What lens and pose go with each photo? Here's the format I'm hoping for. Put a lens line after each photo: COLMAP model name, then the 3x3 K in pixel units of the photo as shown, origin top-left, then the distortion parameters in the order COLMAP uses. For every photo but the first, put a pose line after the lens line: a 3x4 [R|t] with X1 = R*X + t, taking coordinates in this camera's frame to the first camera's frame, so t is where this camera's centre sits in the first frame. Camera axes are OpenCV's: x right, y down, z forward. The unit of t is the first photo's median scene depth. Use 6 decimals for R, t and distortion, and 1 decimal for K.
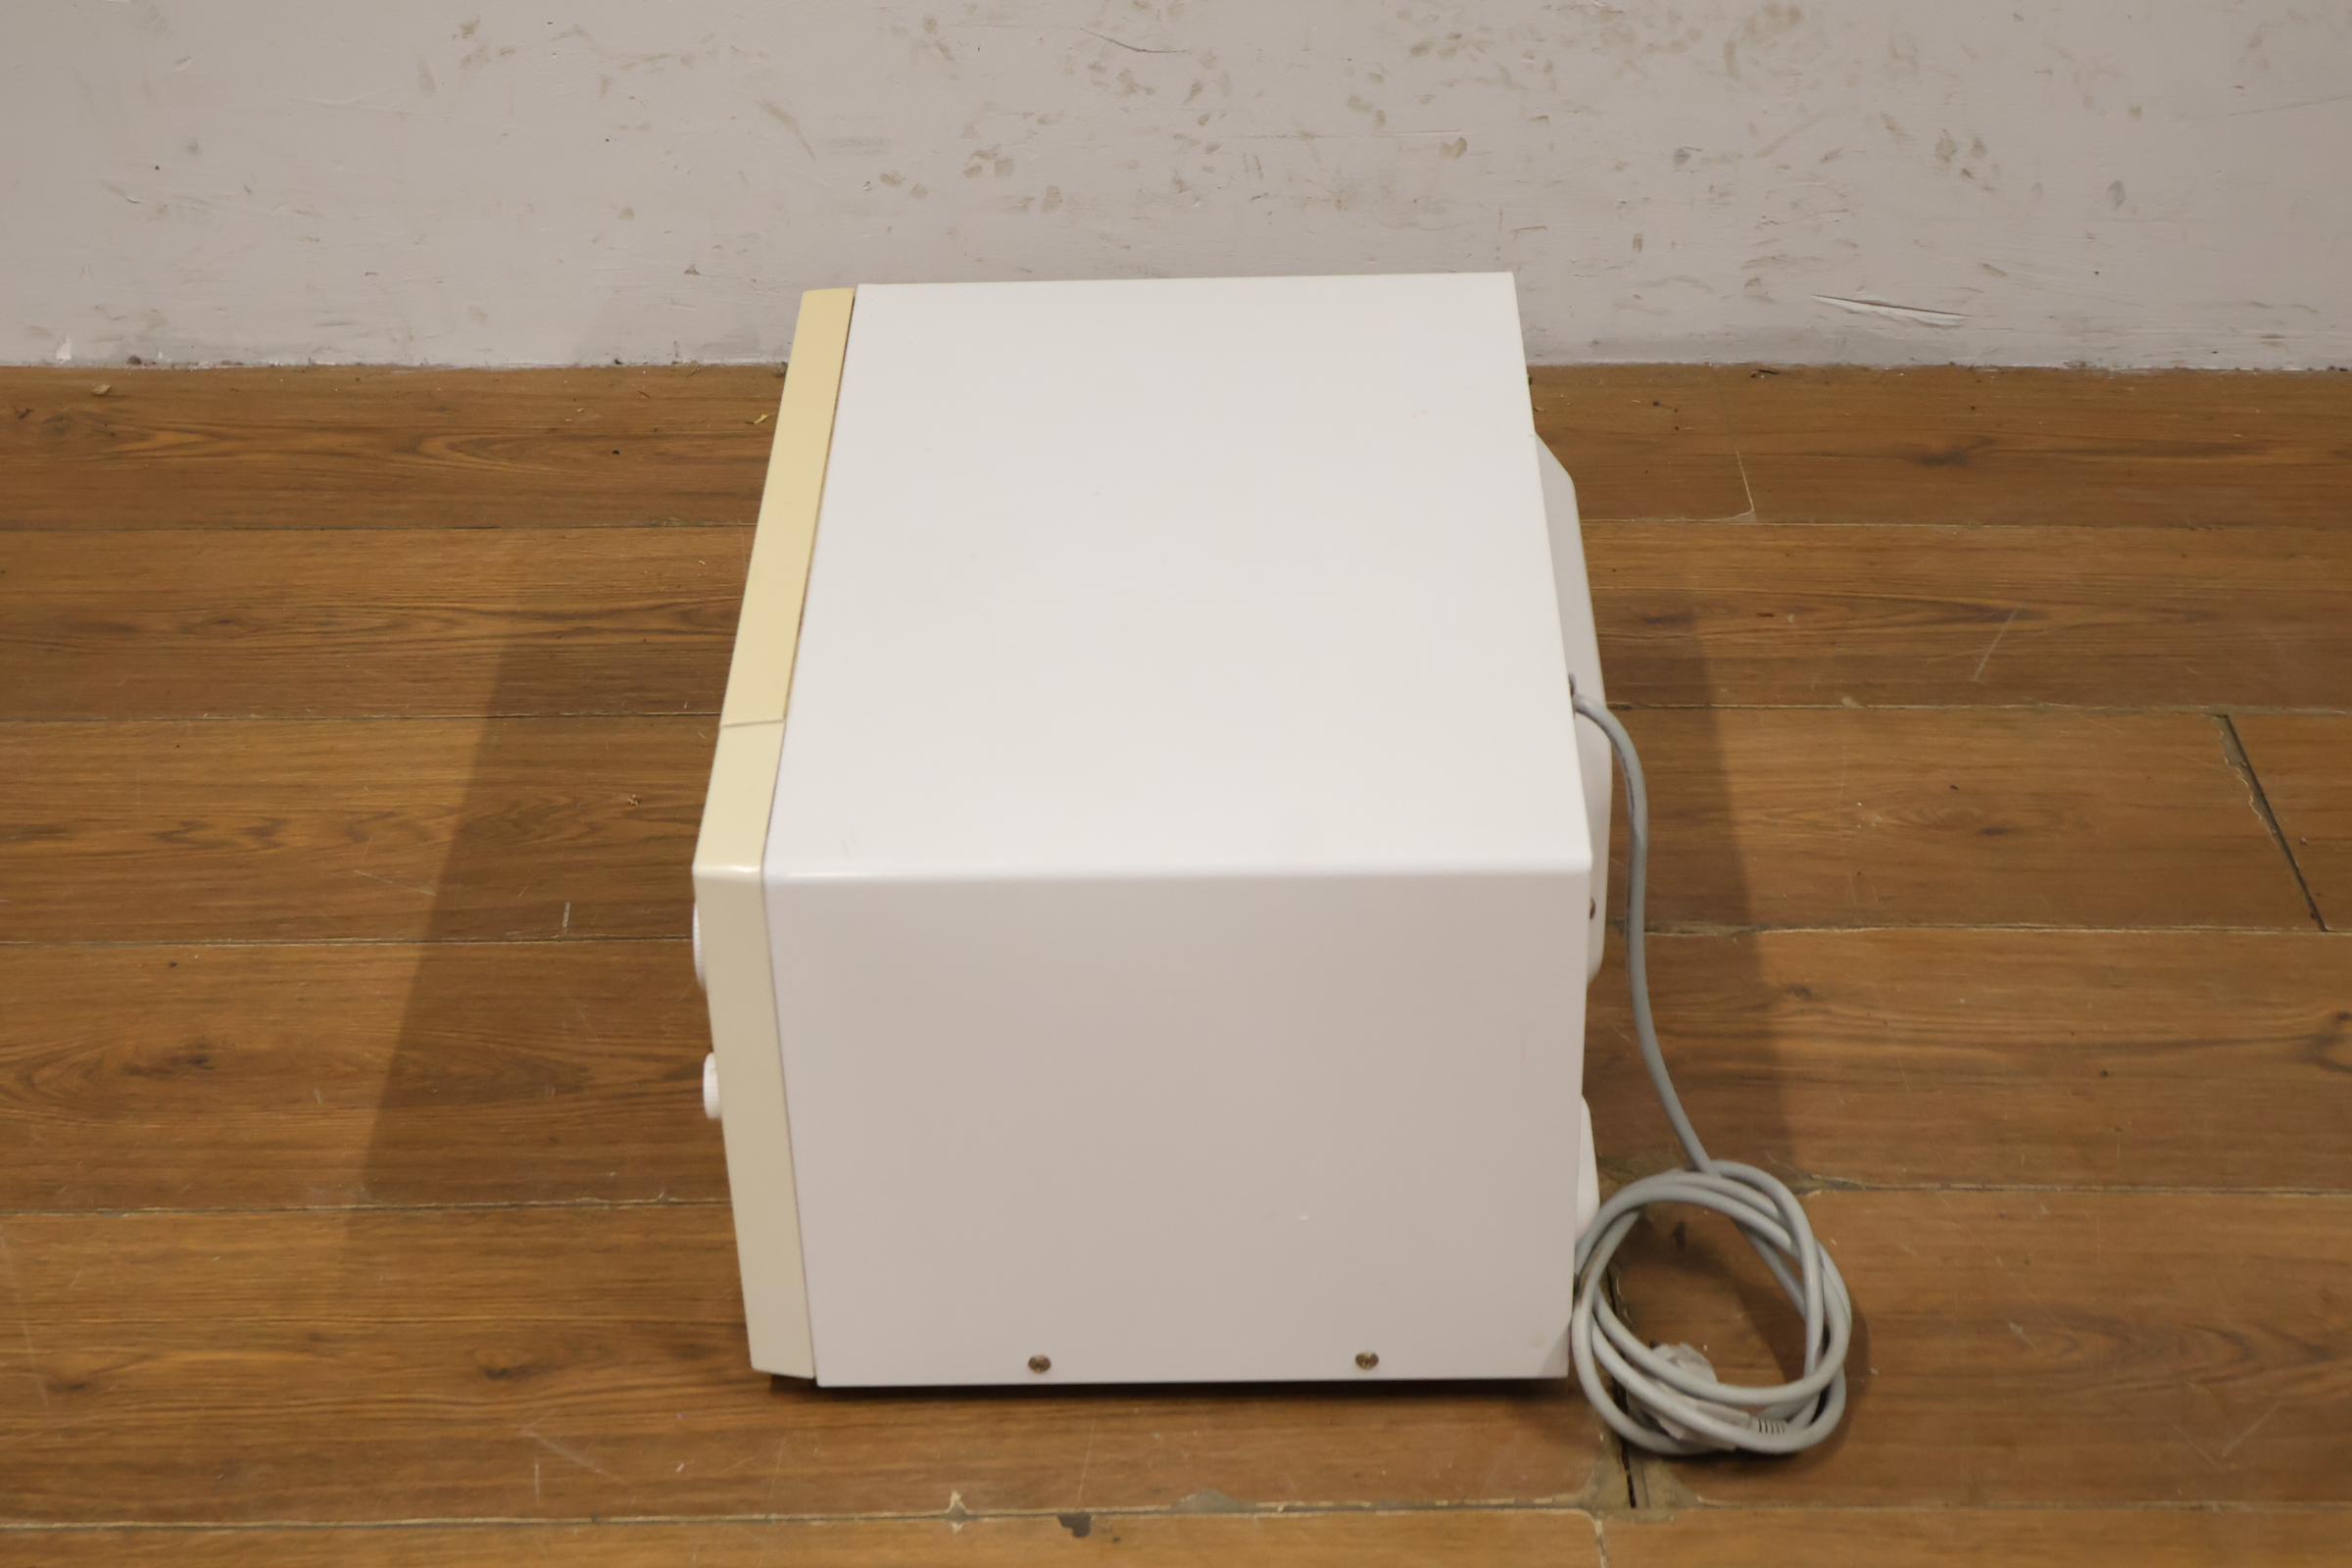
lens RADIAL K [[3988.4, 0, 1186.7], [0, 3988.4, 800.3], [0, 0, 1]] dist [0.008583, 0.000000]
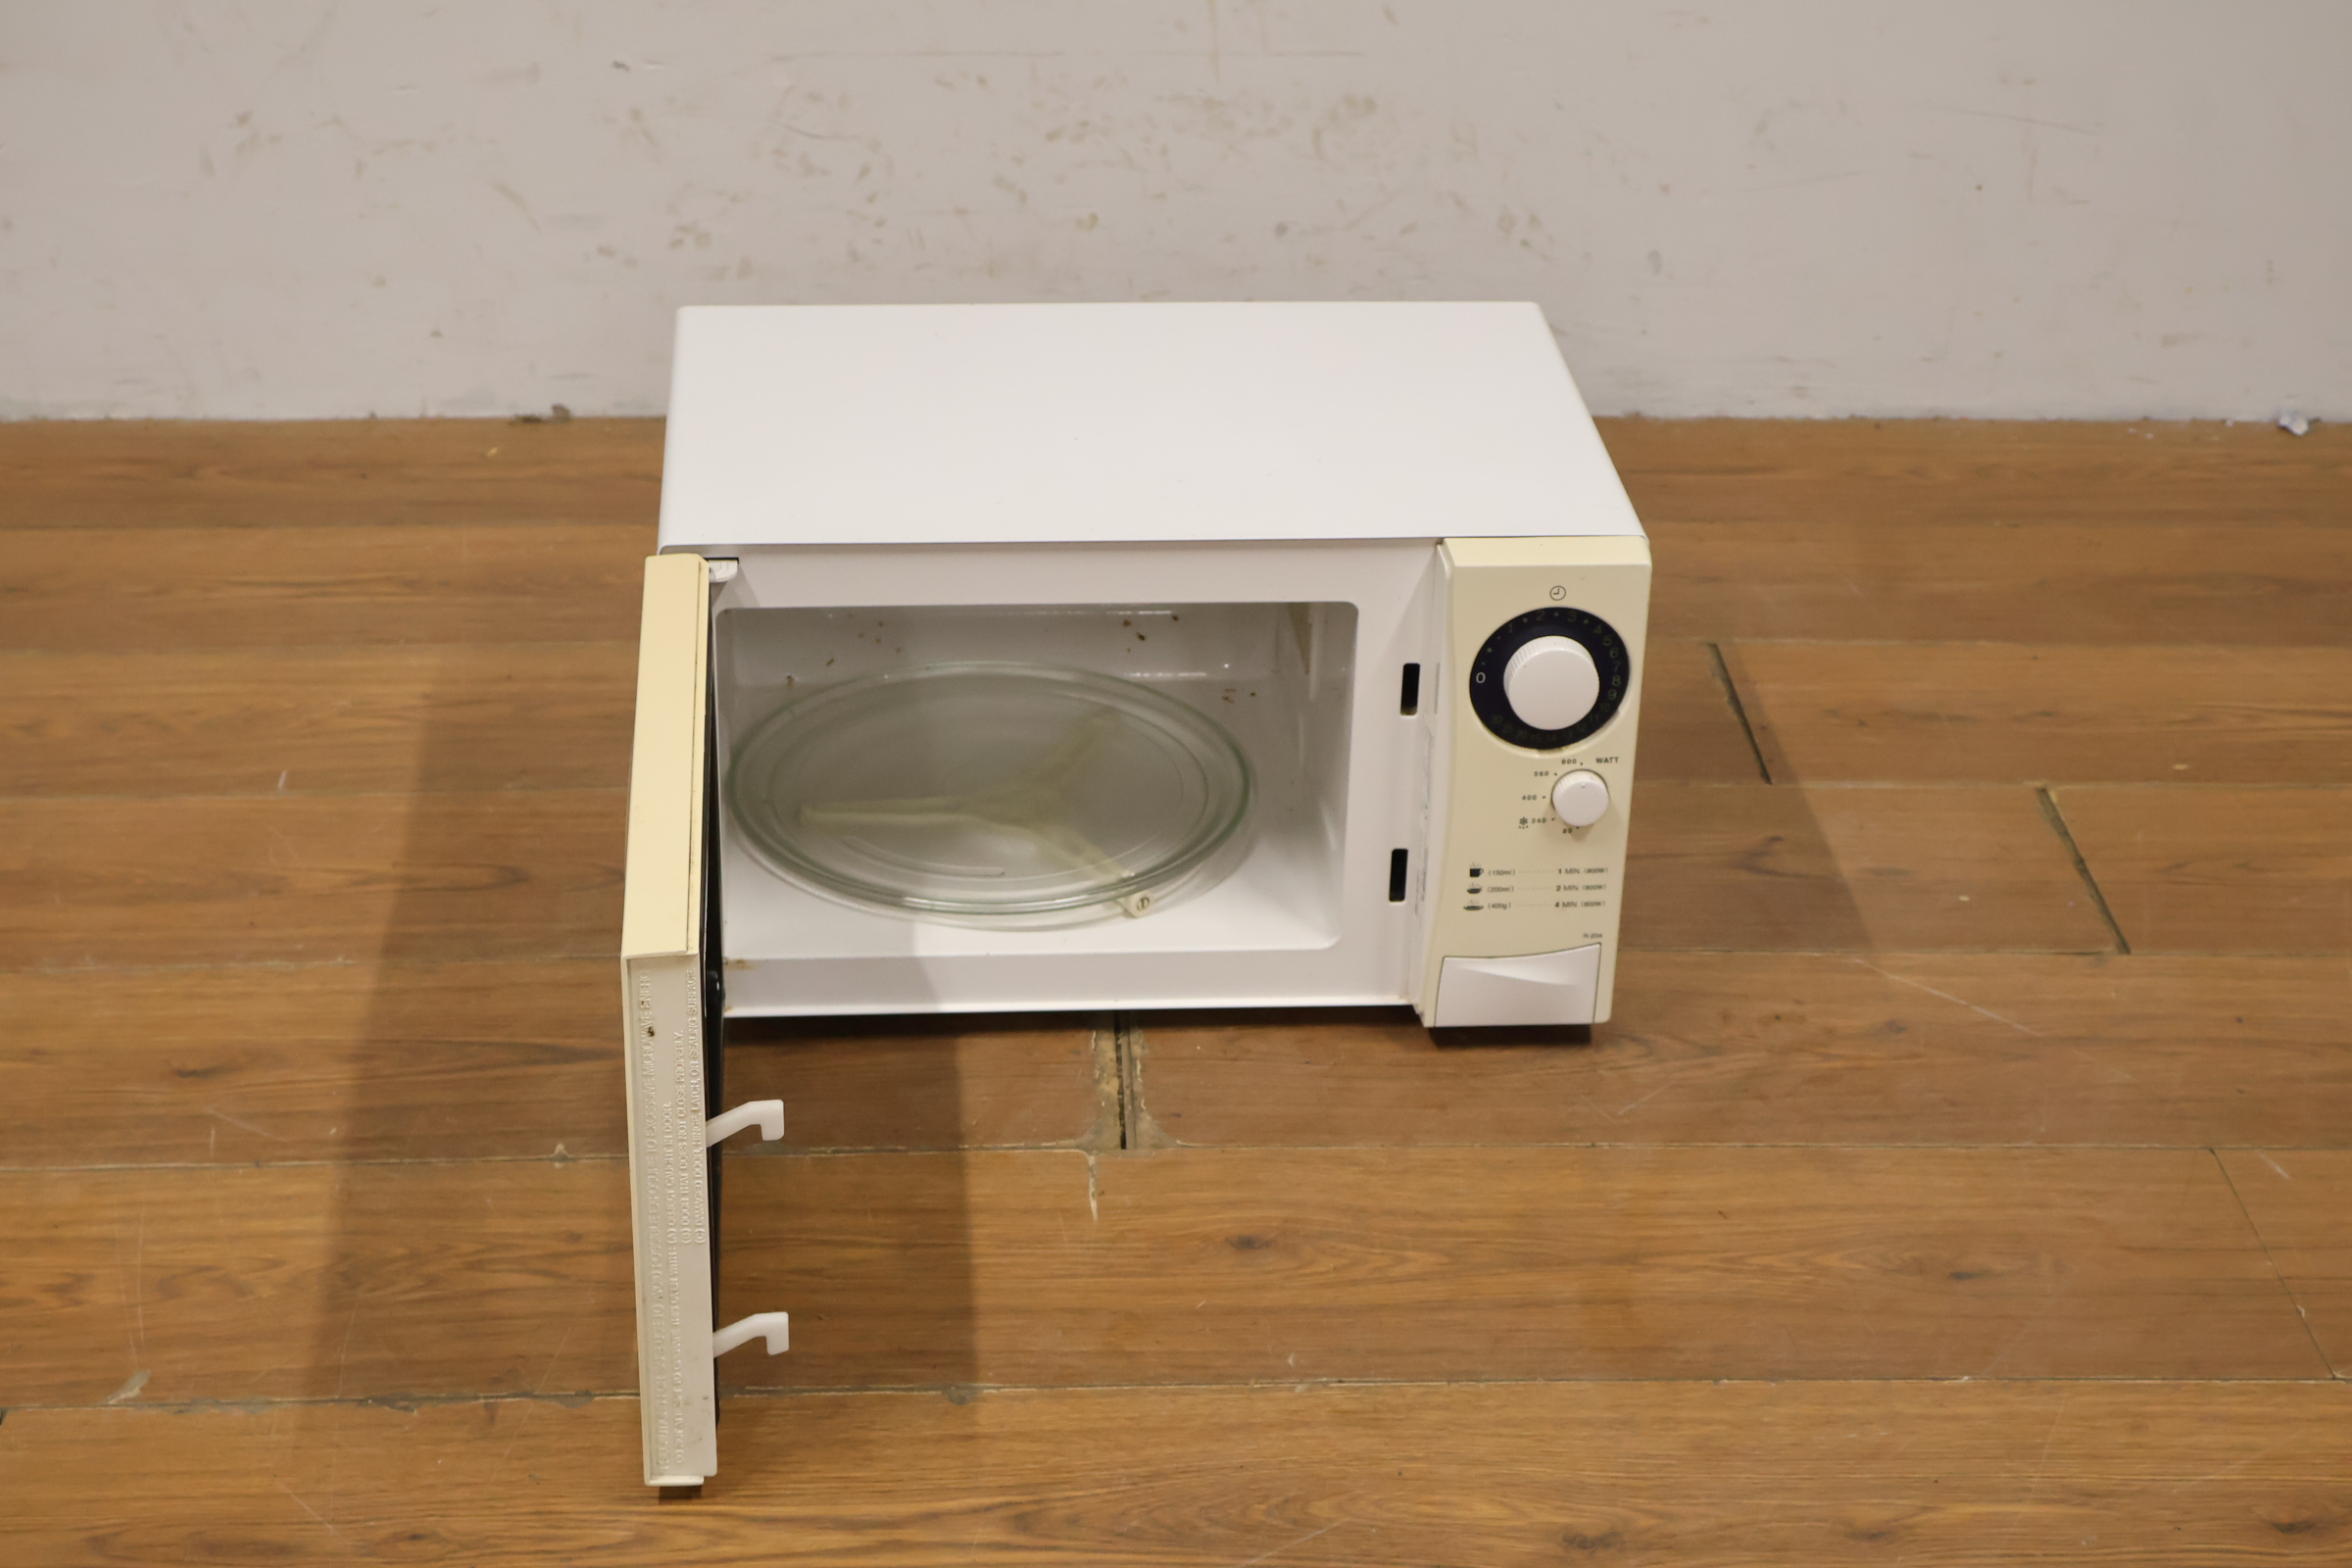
lens RADIAL K [[3988.4, 0, 1208.1], [0, 3988.4, 811.9], [0, 0, 1]] dist [0.008583, 0.000000]
pose [[0.999796, -0.008535, 0.018325, 0.091489], [0.010741, 0.992241, -0.123865, 0.177411], [-0.017126, 0.124037, 0.992130, -0.165349]]
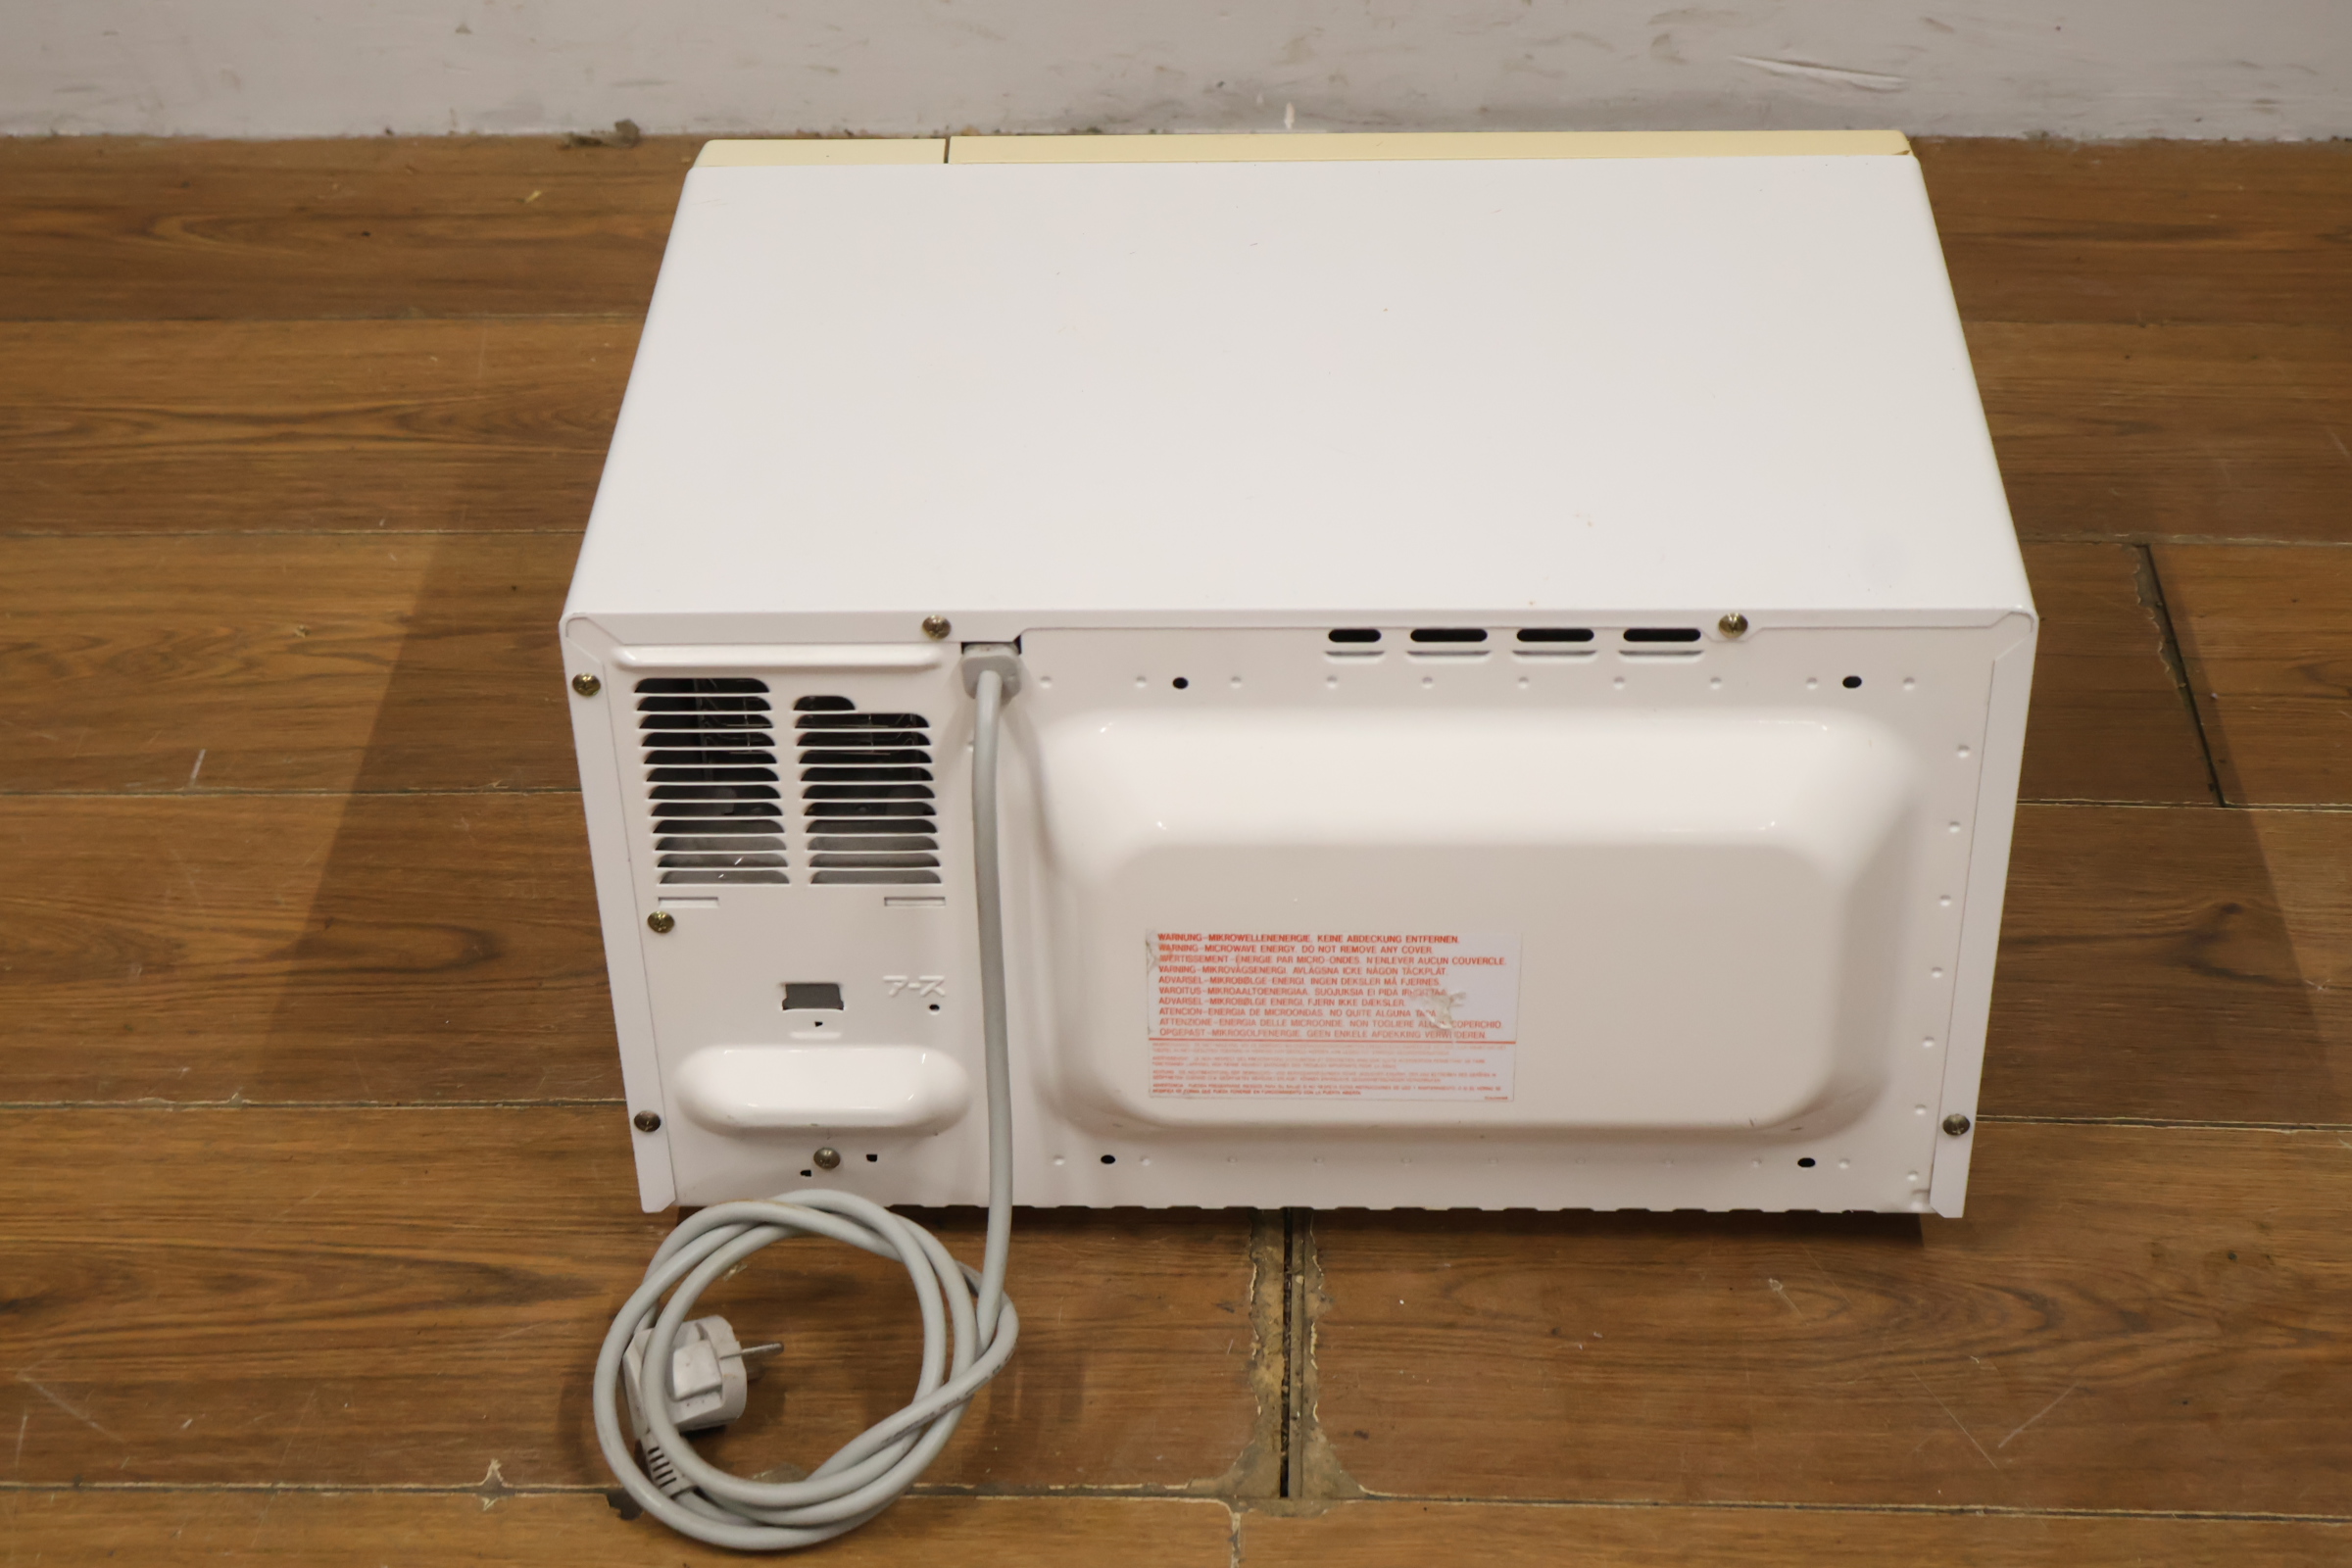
lens RADIAL K [[3988.4, 0, 1168.4], [0, 3988.4, 795.8], [0, 0, 1]] dist [0.008583, 0.000000]
pose [[0.997492, 0.011484, -0.069844, 0.114138], [-0.007514, 0.998355, 0.056841, -0.015269], [0.070382, -0.056174, 0.995937, 0.128124]]
